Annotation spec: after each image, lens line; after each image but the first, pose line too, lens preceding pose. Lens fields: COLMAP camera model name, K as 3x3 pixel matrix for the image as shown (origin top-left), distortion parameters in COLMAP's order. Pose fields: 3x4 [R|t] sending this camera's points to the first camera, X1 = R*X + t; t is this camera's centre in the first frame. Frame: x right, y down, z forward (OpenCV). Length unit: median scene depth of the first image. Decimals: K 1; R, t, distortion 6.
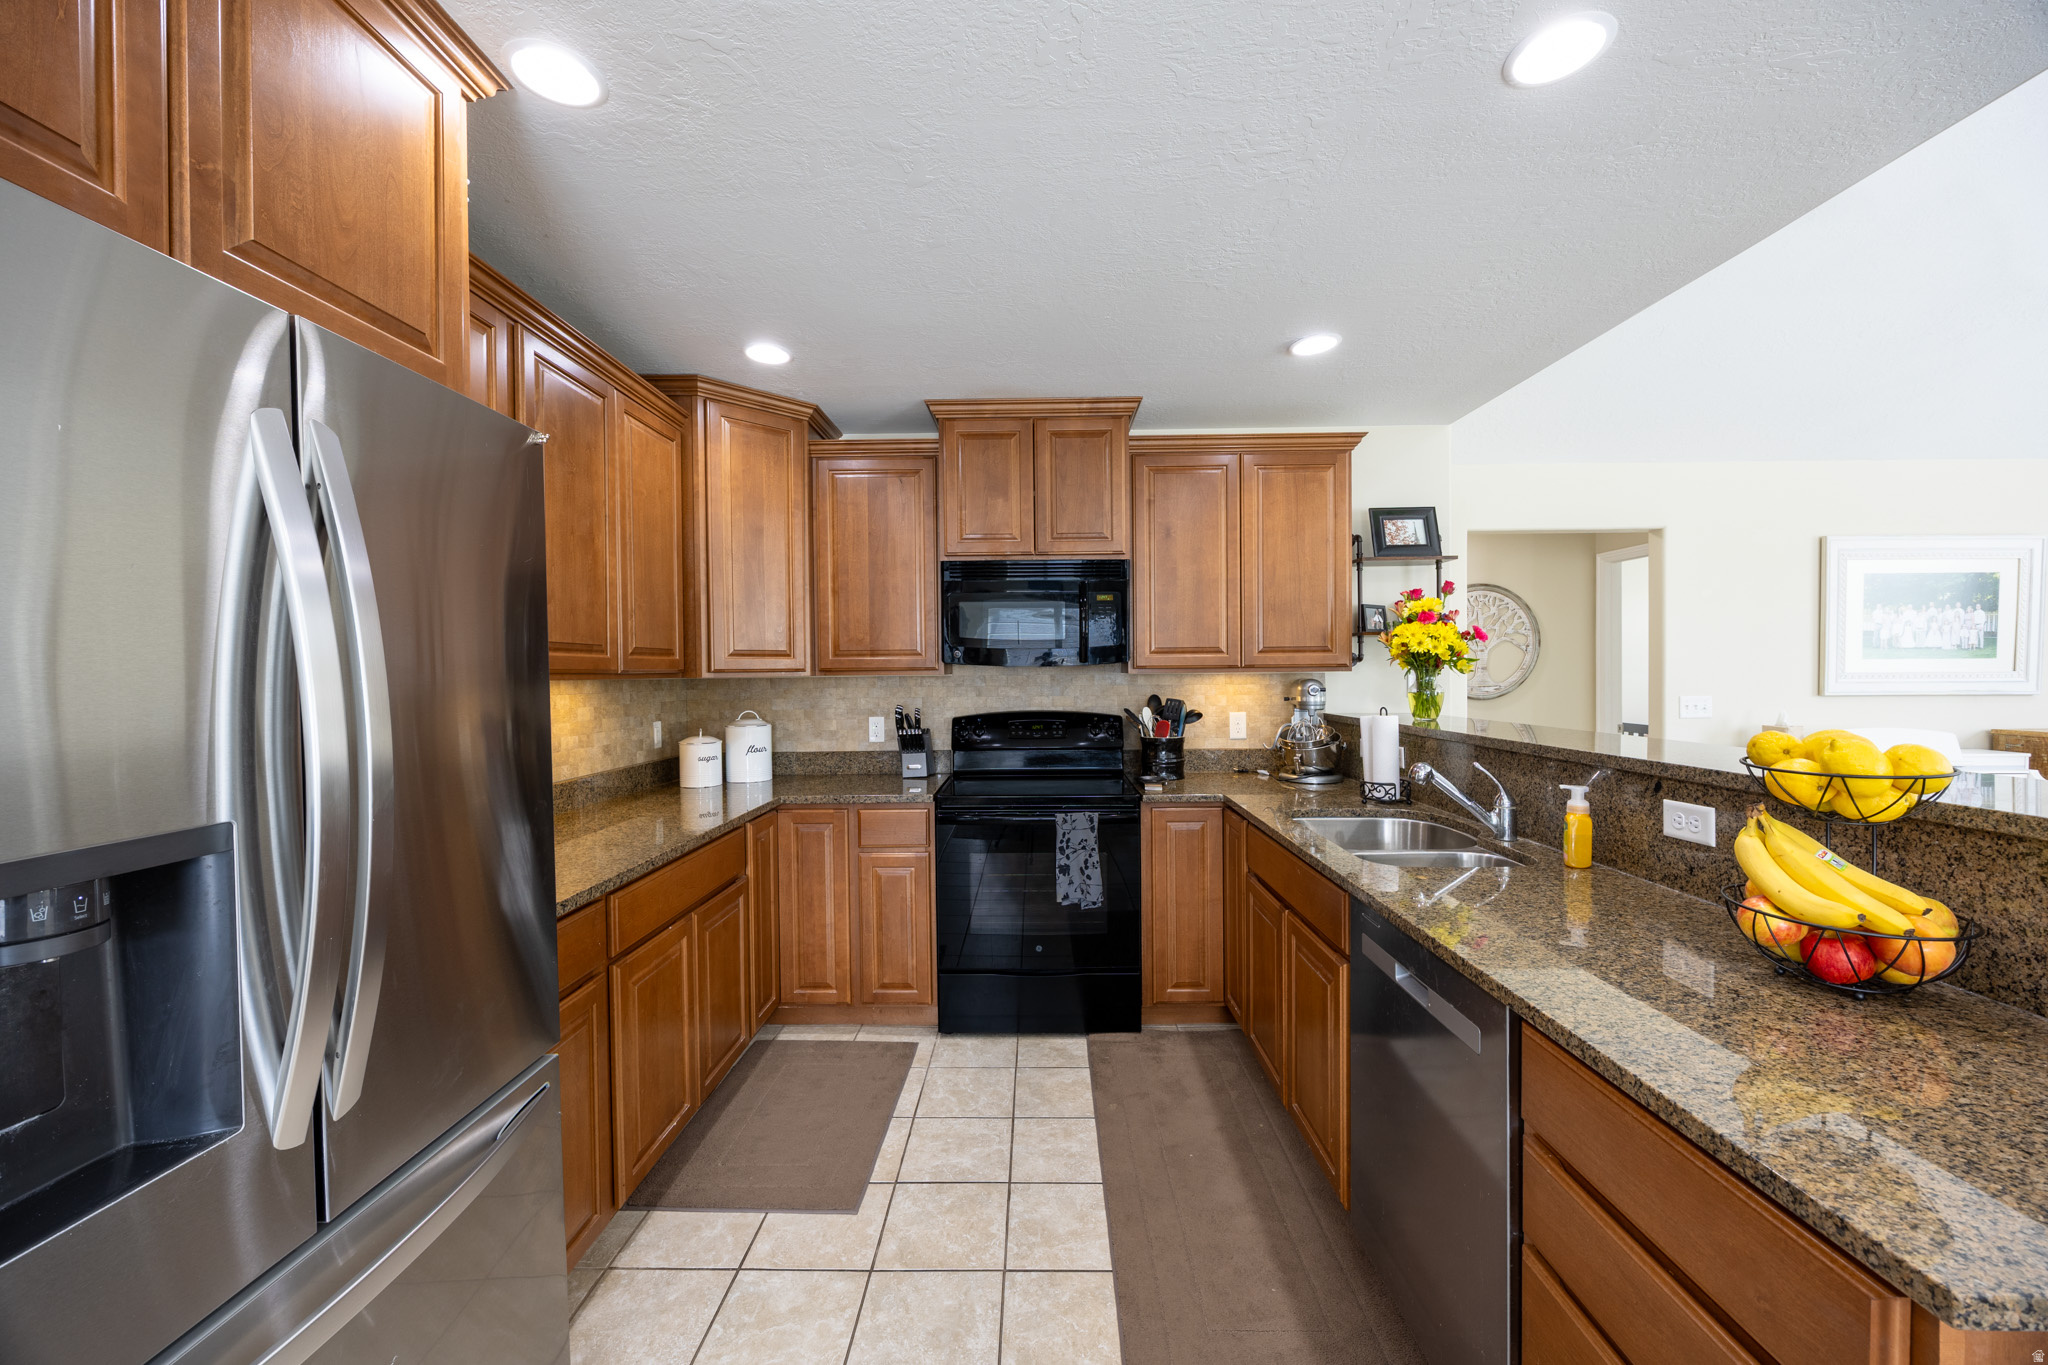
lens RADIAL K [[773.6, 0, 1026.3], [0, 773.6, 683.3], [0, 0, 1]] dist [-0.005298, 0.000628]
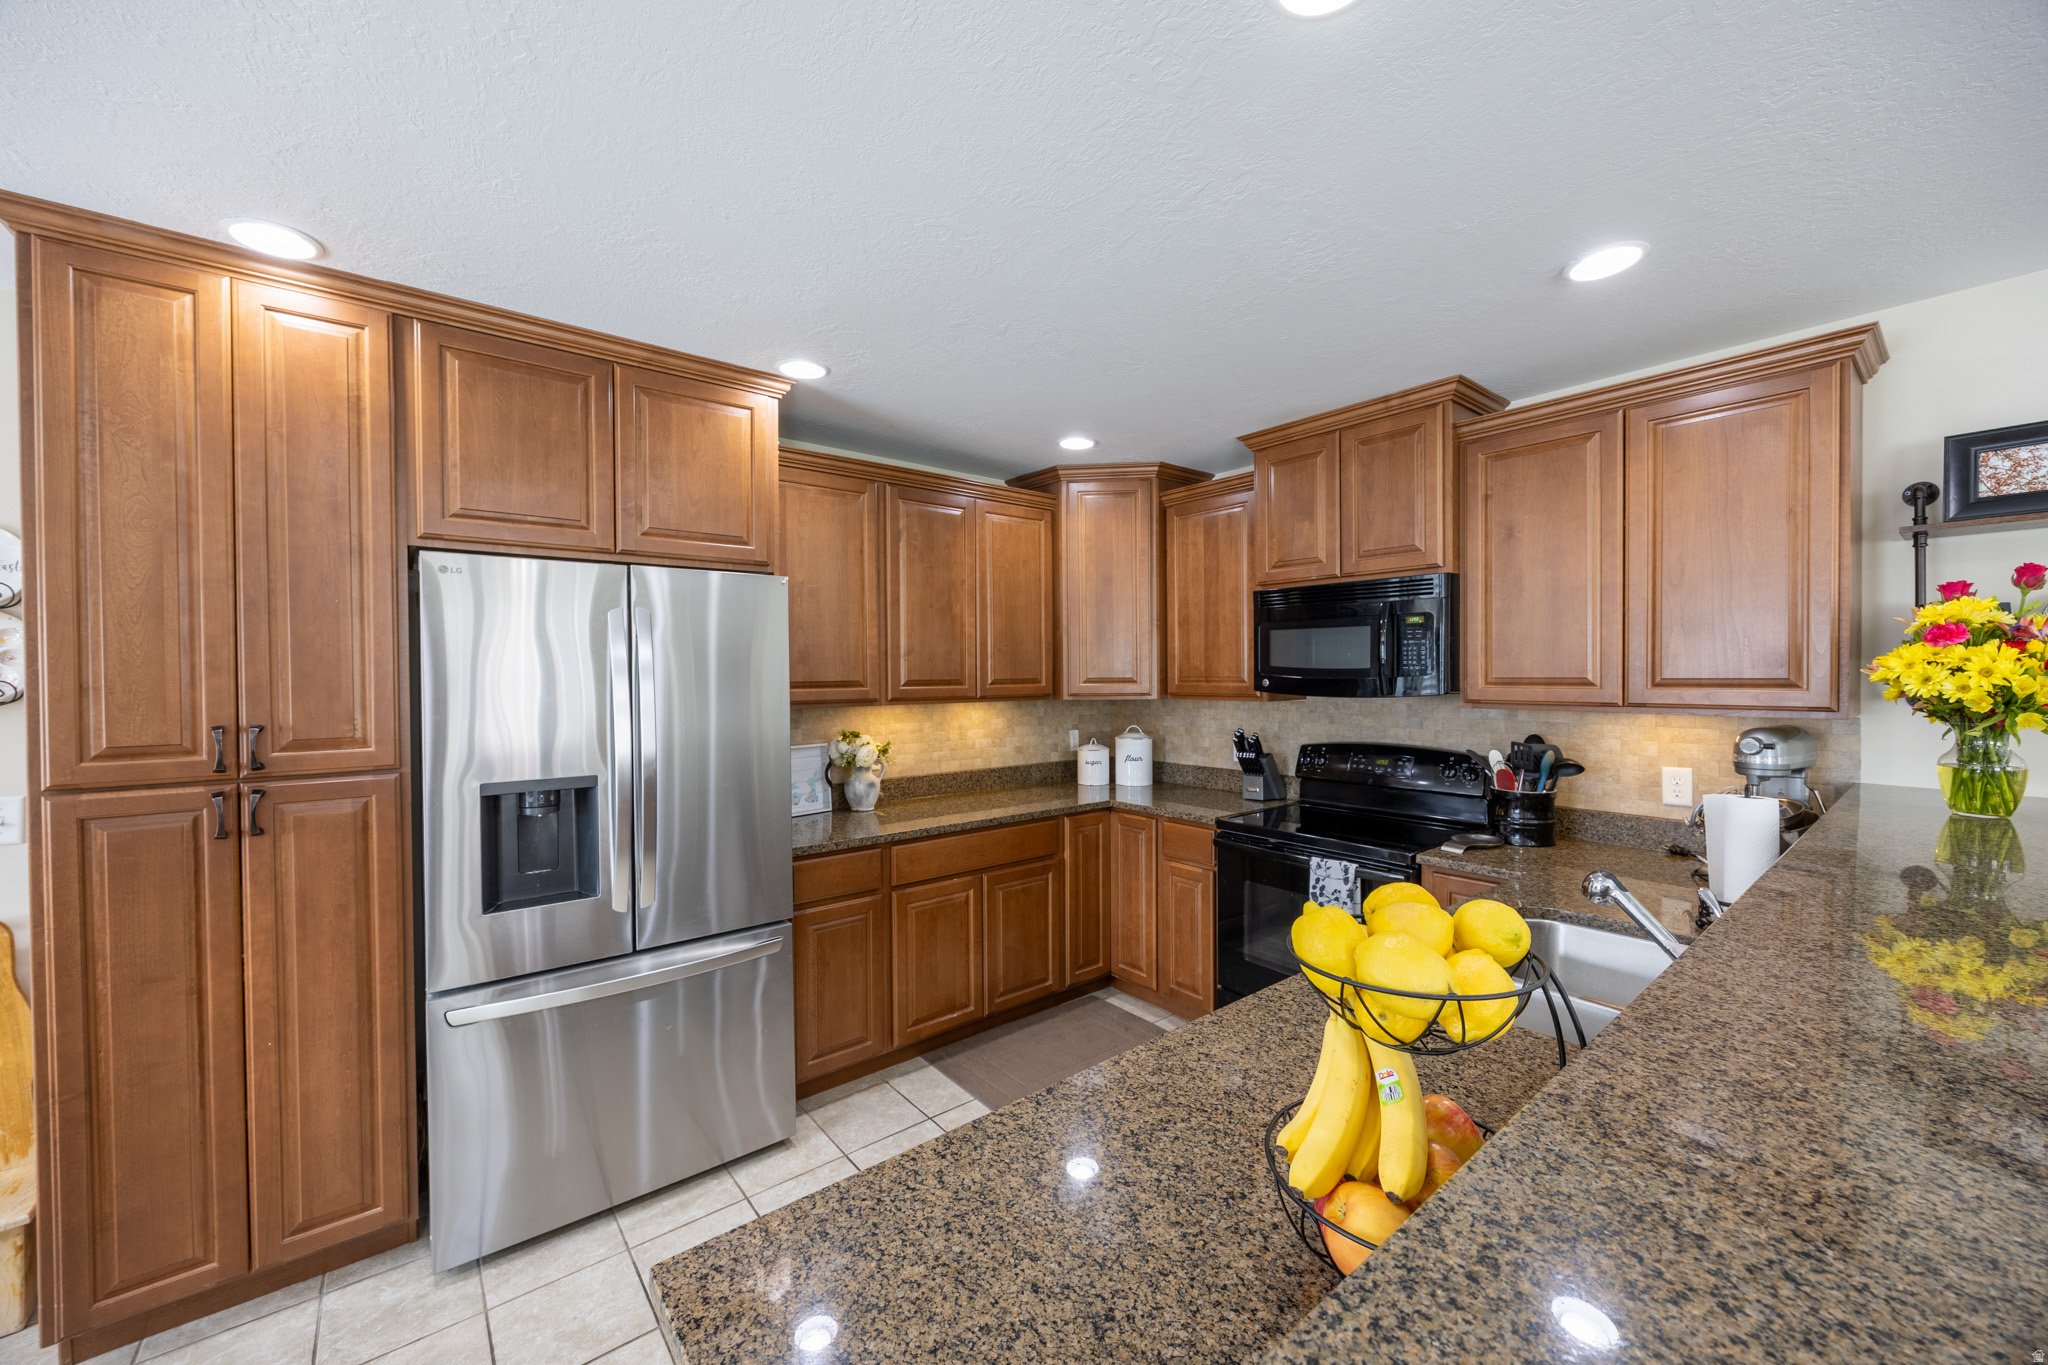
lens RADIAL K [[773.6, 0, 1026.0], [0, 773.6, 683.3], [0, 0, 1]] dist [-0.005298, 0.000628]
pose [[0.642660, 0.016798, -0.765967, 0.477962], [-0.012177, 0.999857, 0.011711, -0.044440], [0.766055, 0.001801, 0.642773, 0.114715]]
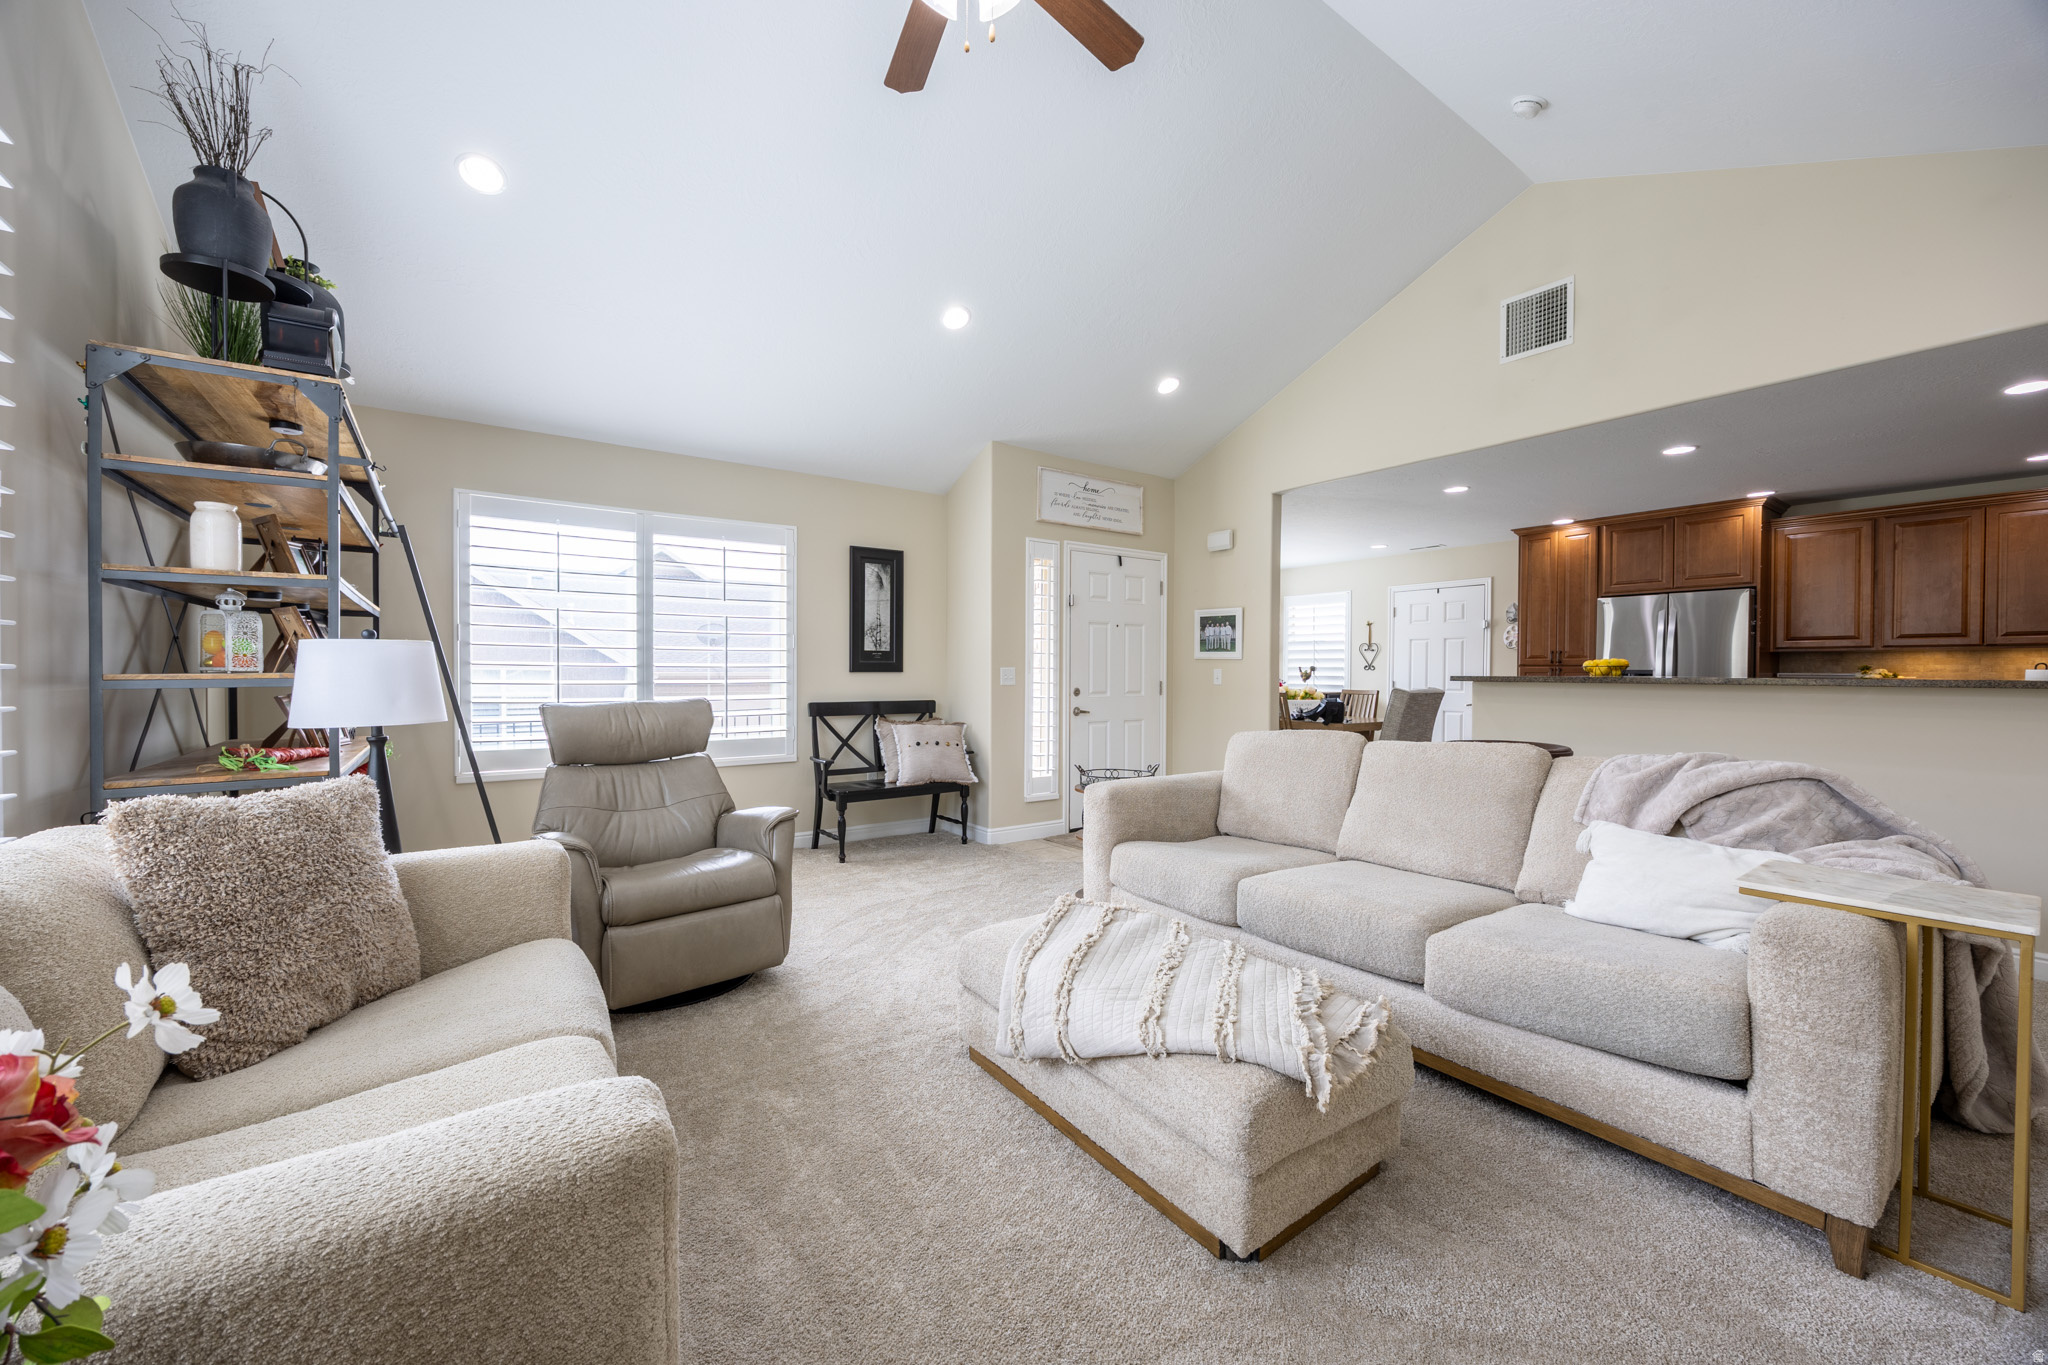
lens RADIAL K [[773.6, 0, 1024.7], [0, 773.6, 679.0], [0, 0, 1]] dist [-0.005298, 0.000628]
pose [[-0.800515, 0.009589, -0.599235, 2.091067], [-0.007502, 0.999633, 0.026018, 0.032265], [0.599265, 0.025323, -0.800150, 0.847116]]
